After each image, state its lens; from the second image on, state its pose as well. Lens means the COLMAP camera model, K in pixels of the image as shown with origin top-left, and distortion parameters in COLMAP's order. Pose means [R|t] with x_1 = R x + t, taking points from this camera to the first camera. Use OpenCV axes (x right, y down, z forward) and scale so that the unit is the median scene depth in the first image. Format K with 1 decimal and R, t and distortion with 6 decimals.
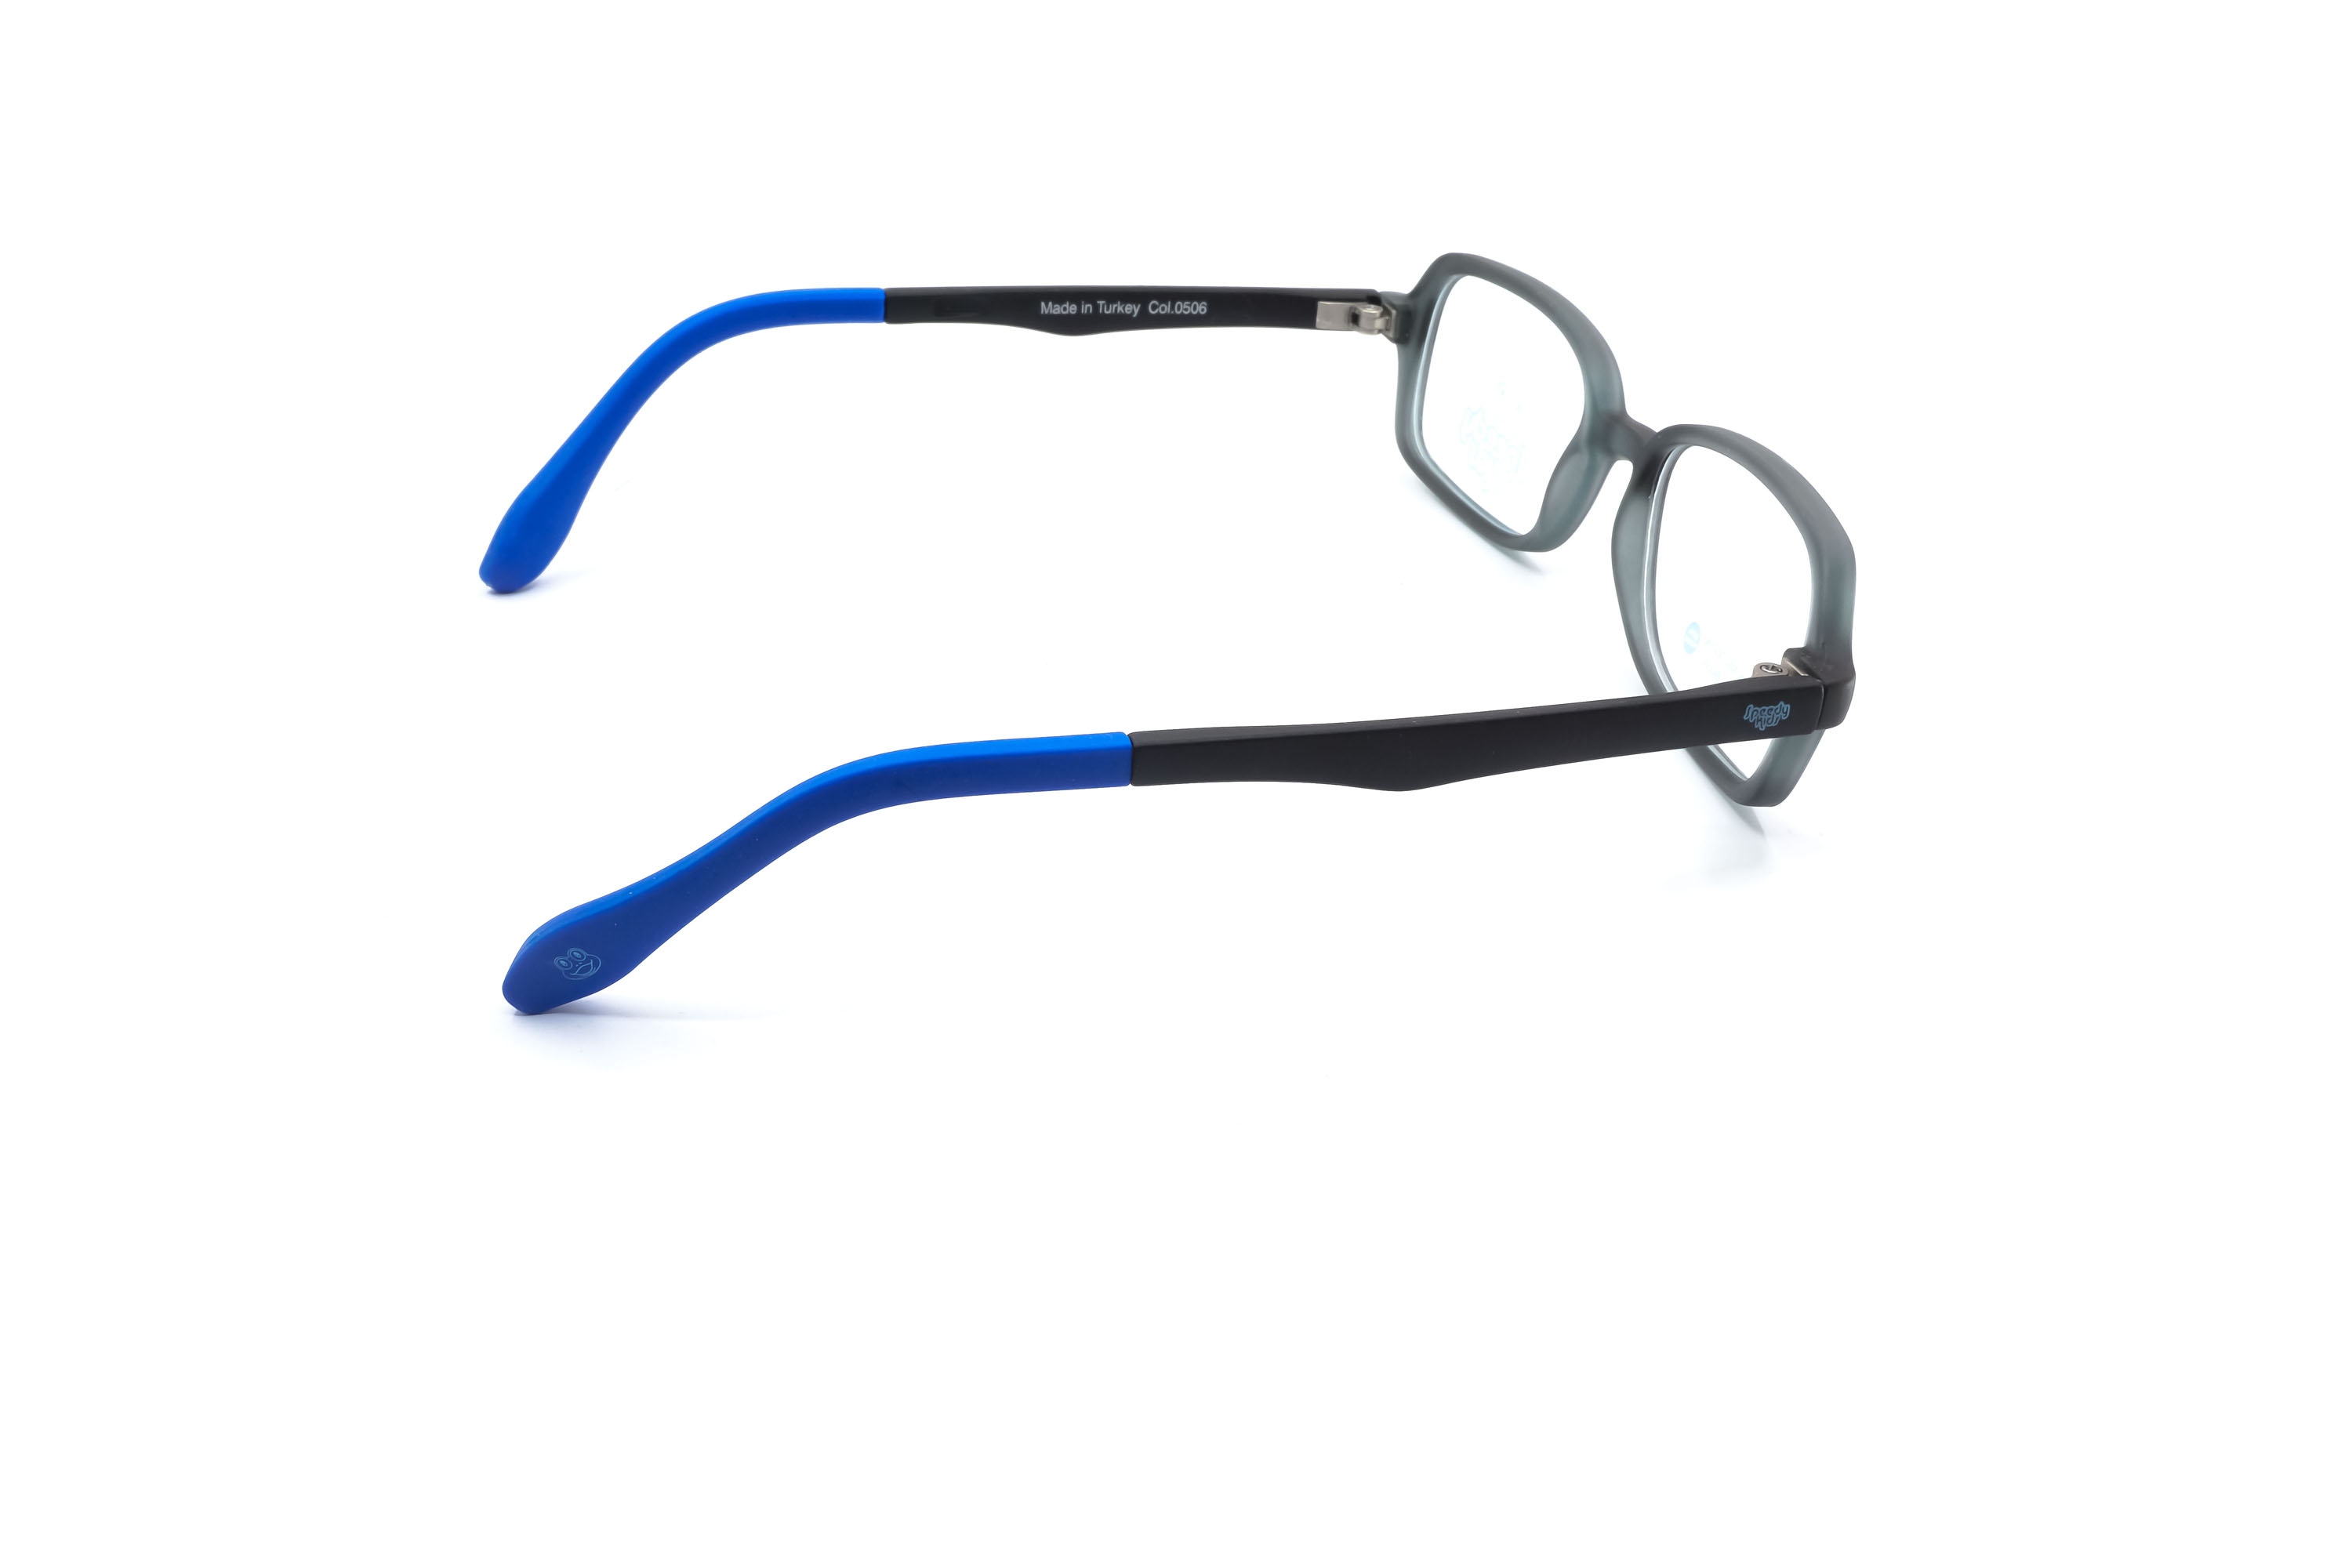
lens RADIAL K [[2390.9, 0, 1166.1], [0, 2390.9, 792.4], [0, 0, 1]] dist [0.001380, 0.000000]
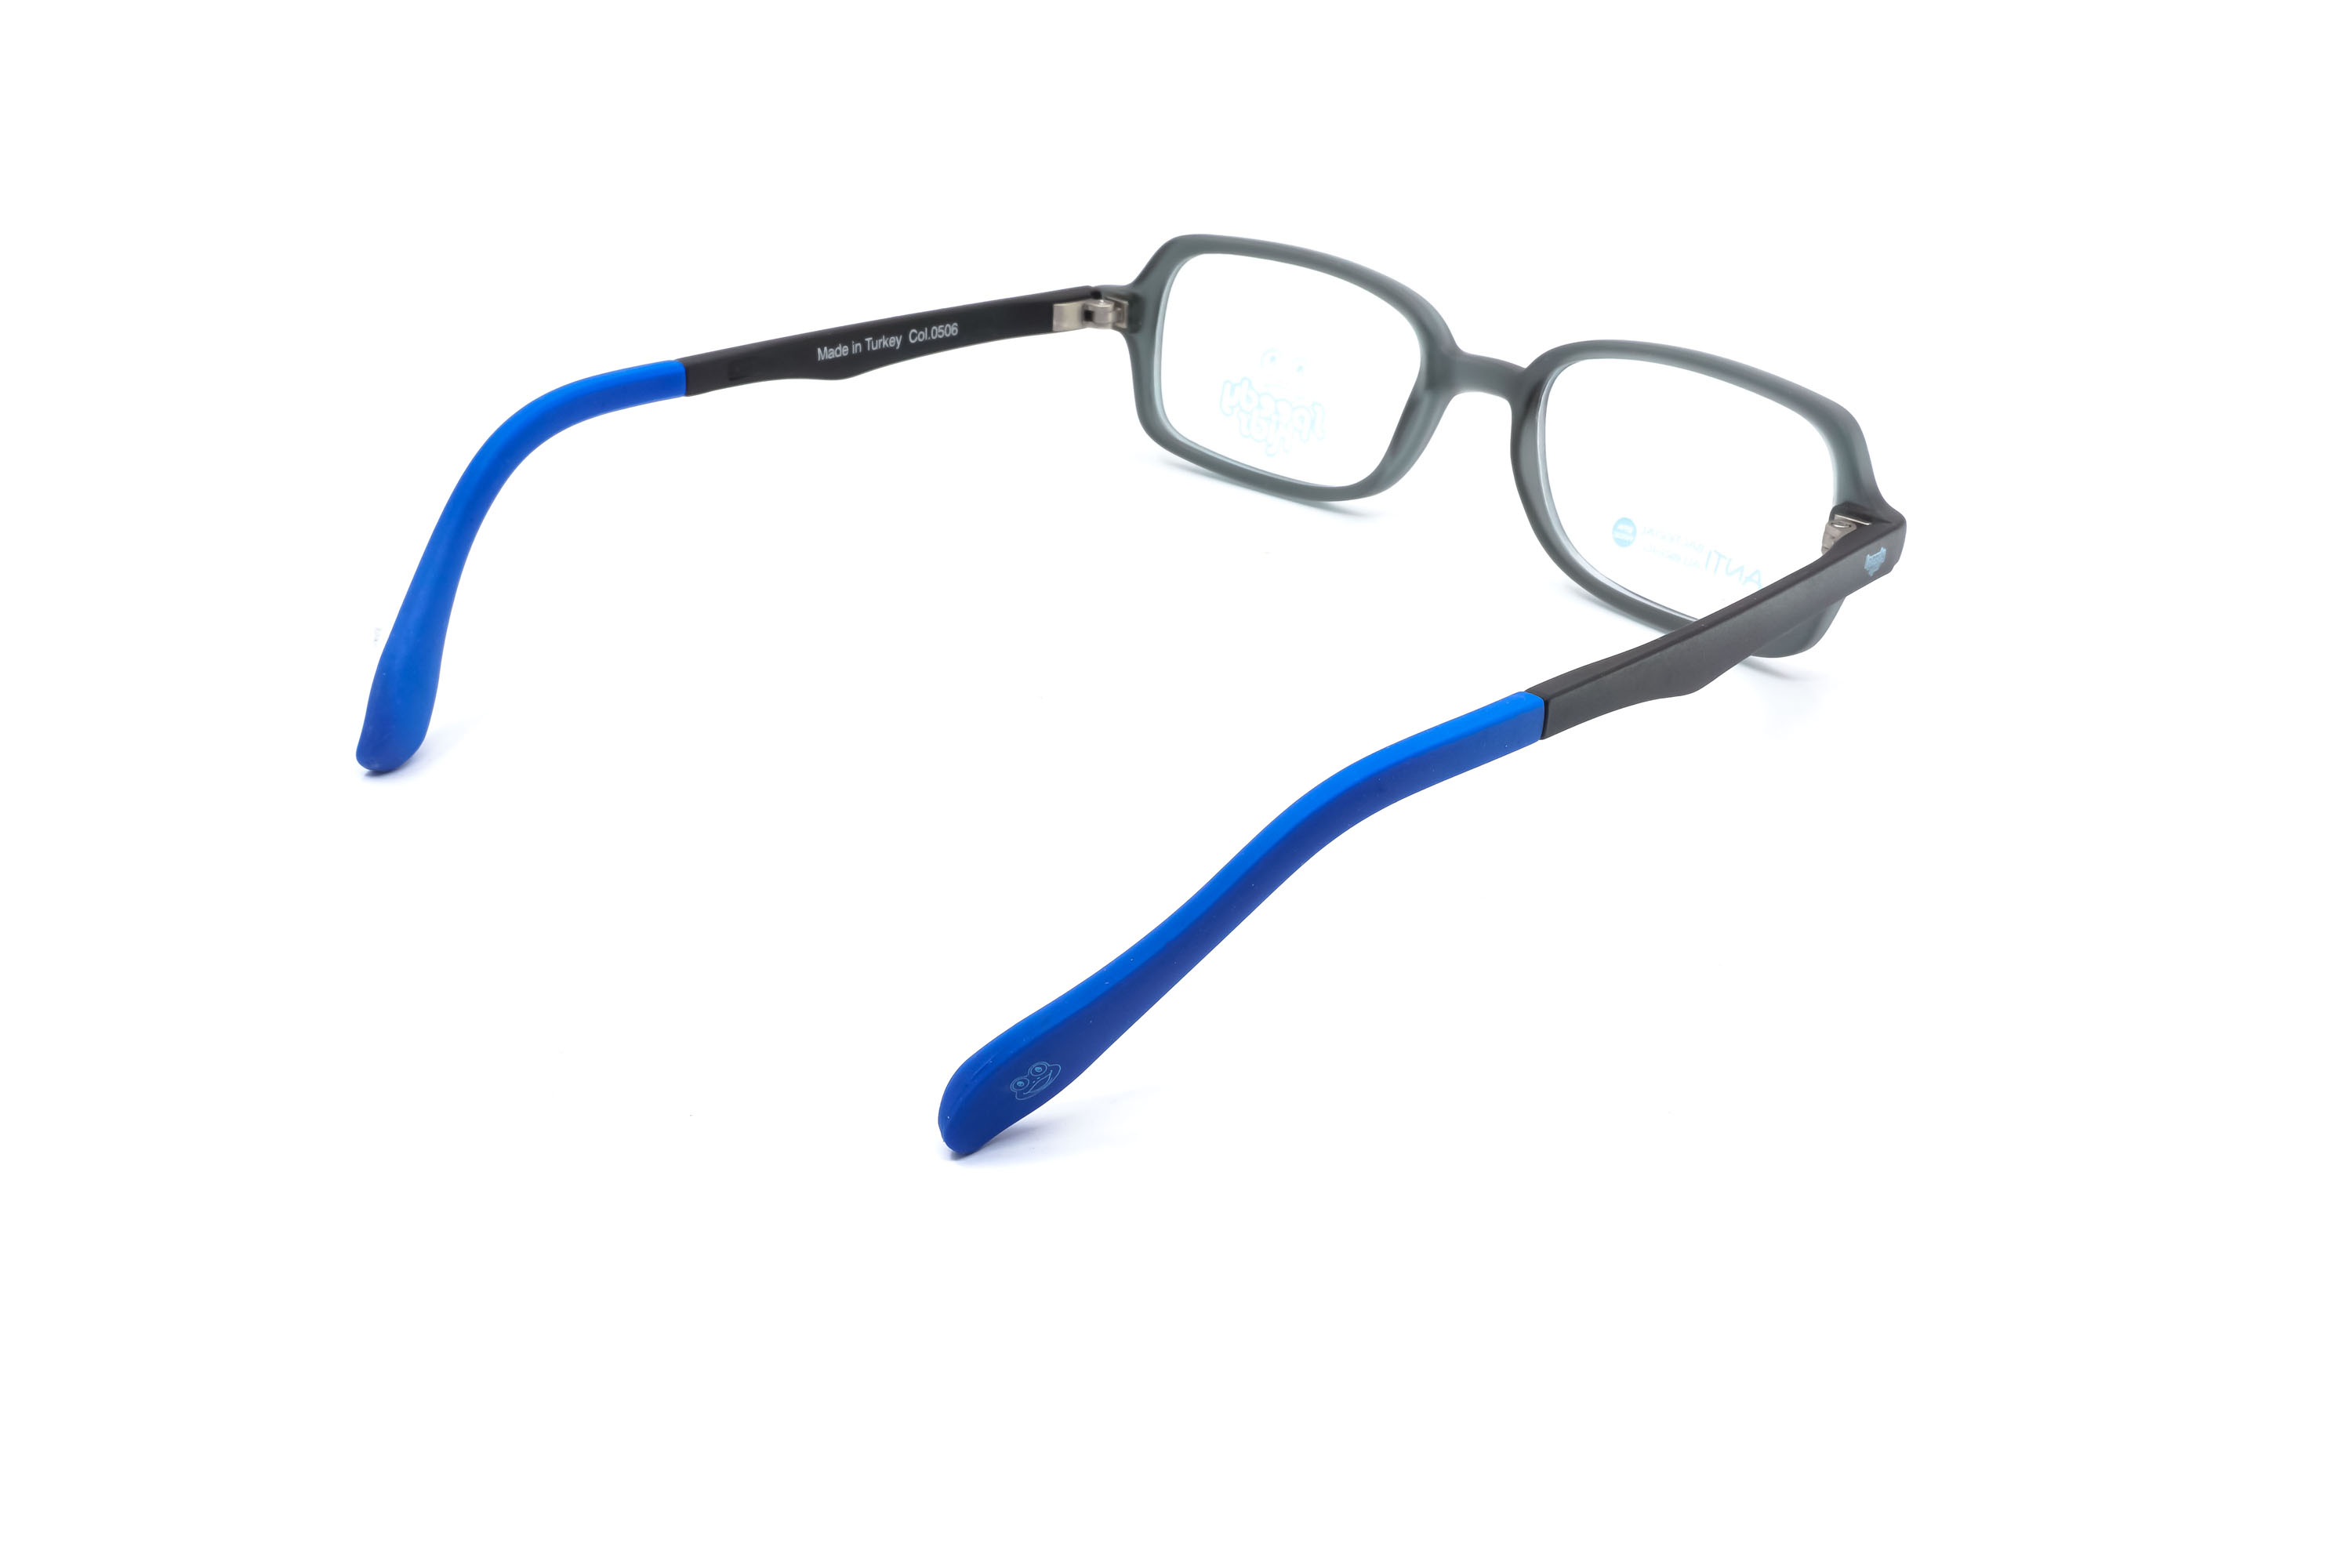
lens RADIAL K [[2390.9, 0, 1182.4], [0, 2390.9, 779.0], [0, 0, 1]] dist [0.001380, 0.000000]
pose [[0.861144, -0.242931, 0.446560, -0.393608], [0.248913, 0.967419, 0.046279, -0.046792], [-0.443254, 0.071301, 0.893556, 0.095970]]
